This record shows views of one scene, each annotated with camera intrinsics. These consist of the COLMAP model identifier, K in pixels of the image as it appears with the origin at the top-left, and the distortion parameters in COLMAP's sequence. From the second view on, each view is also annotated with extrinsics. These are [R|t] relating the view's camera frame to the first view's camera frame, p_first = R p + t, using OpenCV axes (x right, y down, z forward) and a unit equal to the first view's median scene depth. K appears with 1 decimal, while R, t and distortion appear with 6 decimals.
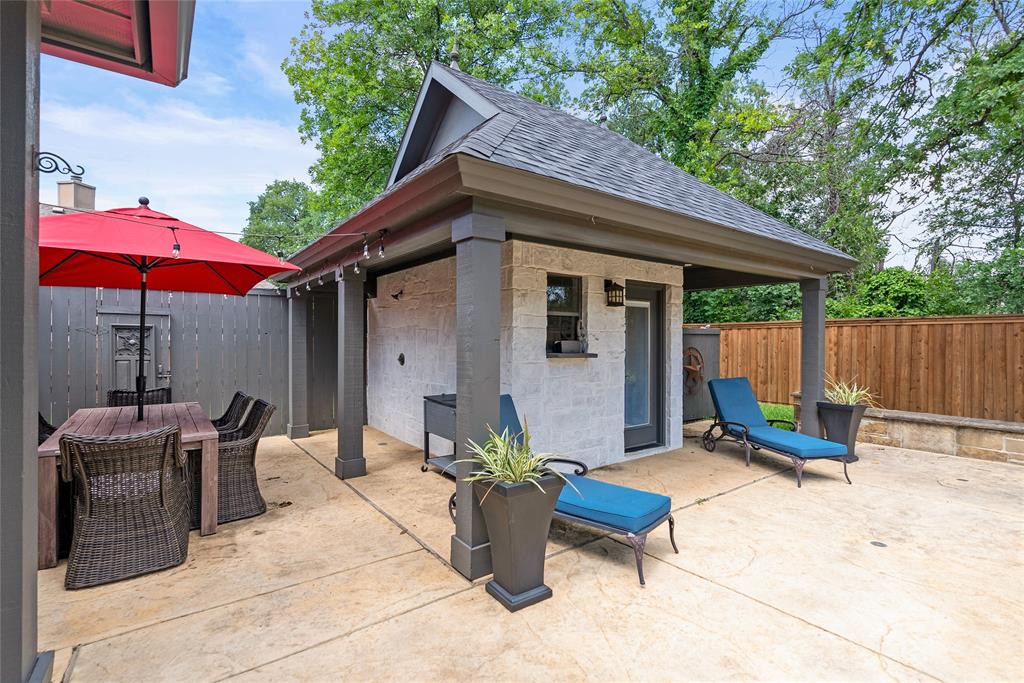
lens RADIAL K [[467.6, 0, 508.1], [0, 467.6, 337.7], [0, 0, 1]] dist [-0.001861, 0.000319]
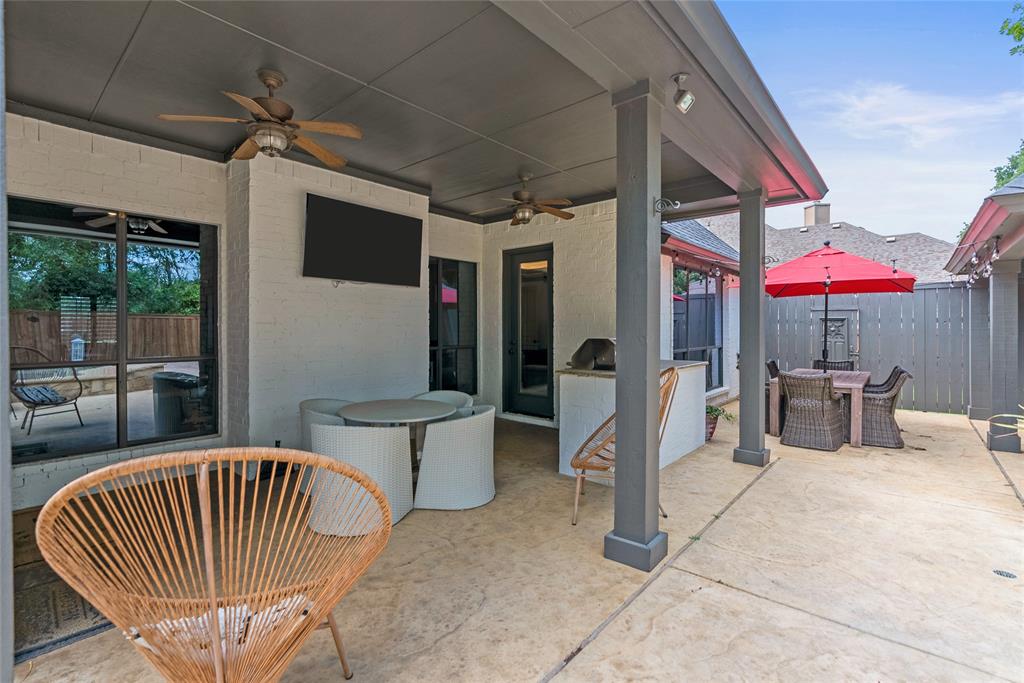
lens RADIAL K [[467.6, 0, 508.1], [0, 467.6, 337.7], [0, 0, 1]] dist [-0.001861, 0.000319]
pose [[0.223179, 0.019056, -0.974591, 0.688472], [0.005765, 0.999766, 0.020868, 0.000535], [0.974760, -0.010276, 0.223017, -0.553305]]
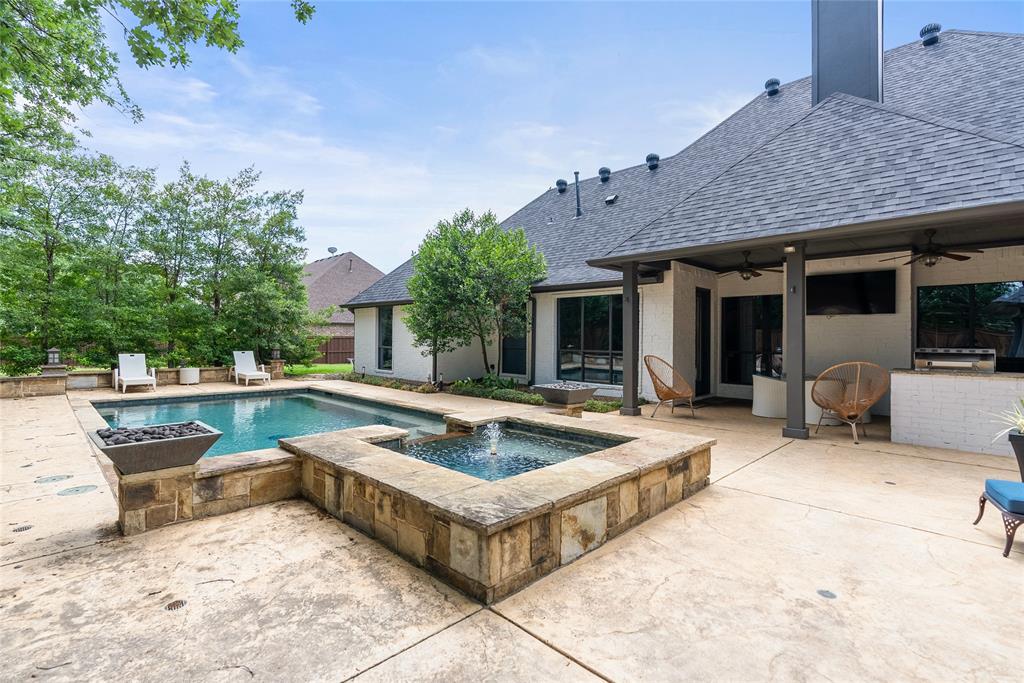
lens RADIAL K [[467.6, 0, 508.1], [0, 467.6, 337.7], [0, 0, 1]] dist [-0.001861, 0.000319]
pose [[-0.988643, -0.007423, -0.150101, 1.343391], [-0.006633, 0.999961, -0.005764, 0.011537], [0.150138, -0.004703, -0.988654, 1.578763]]
